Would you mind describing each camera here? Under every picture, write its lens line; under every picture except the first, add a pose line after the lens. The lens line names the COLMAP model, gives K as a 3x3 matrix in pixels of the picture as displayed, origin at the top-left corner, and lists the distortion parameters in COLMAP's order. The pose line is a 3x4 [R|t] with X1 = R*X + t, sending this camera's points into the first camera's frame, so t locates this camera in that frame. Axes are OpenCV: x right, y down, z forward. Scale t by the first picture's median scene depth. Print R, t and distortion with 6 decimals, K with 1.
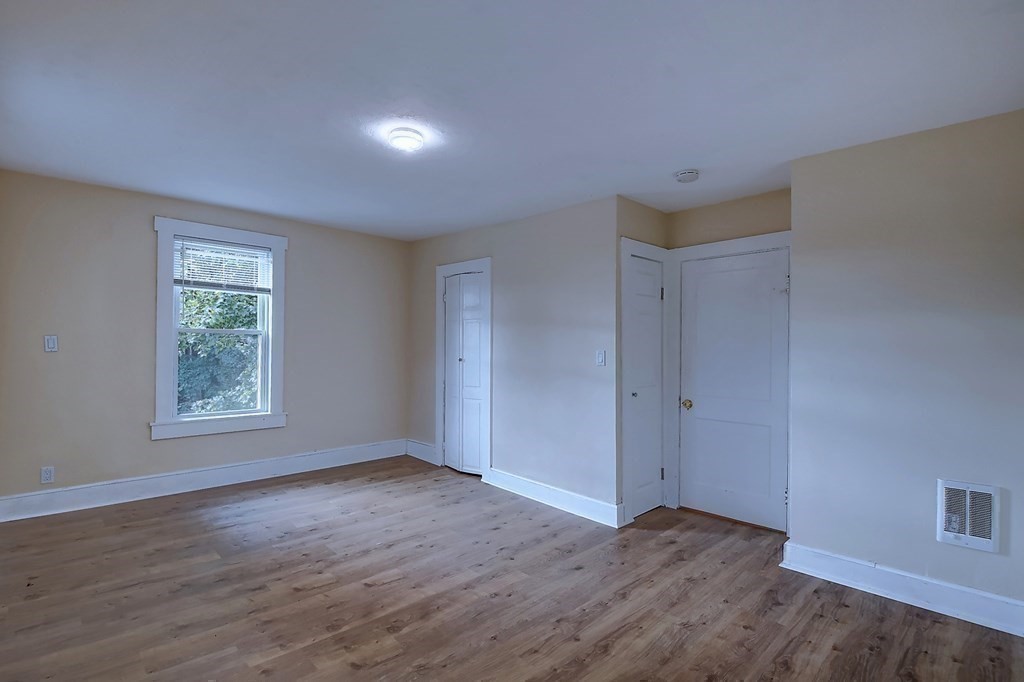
lens RADIAL K [[464.2, 0, 506.1], [0, 464.2, 339.9], [0, 0, 1]] dist [0.001249, -0.013746]
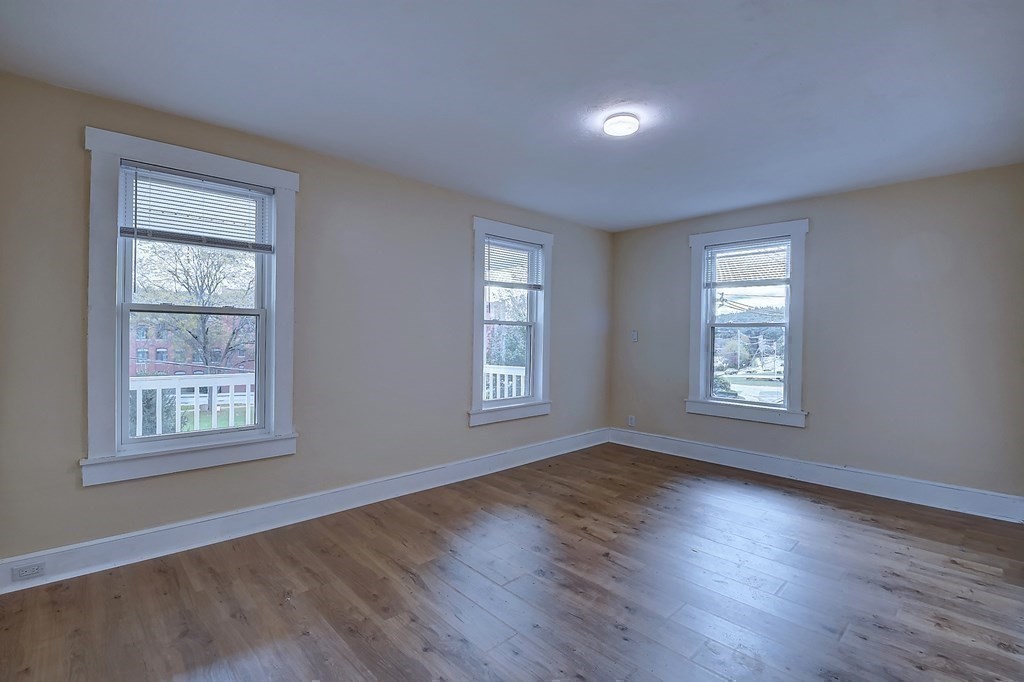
lens RADIAL K [[464.2, 0, 506.1], [0, 464.2, 339.9], [0, 0, 1]] dist [0.001249, -0.013746]
pose [[0.007986, -0.001407, -0.999967, 0.614300], [0.002344, 0.999996, -0.001389, 0.021293], [0.999965, -0.002333, 0.007989, 0.591583]]
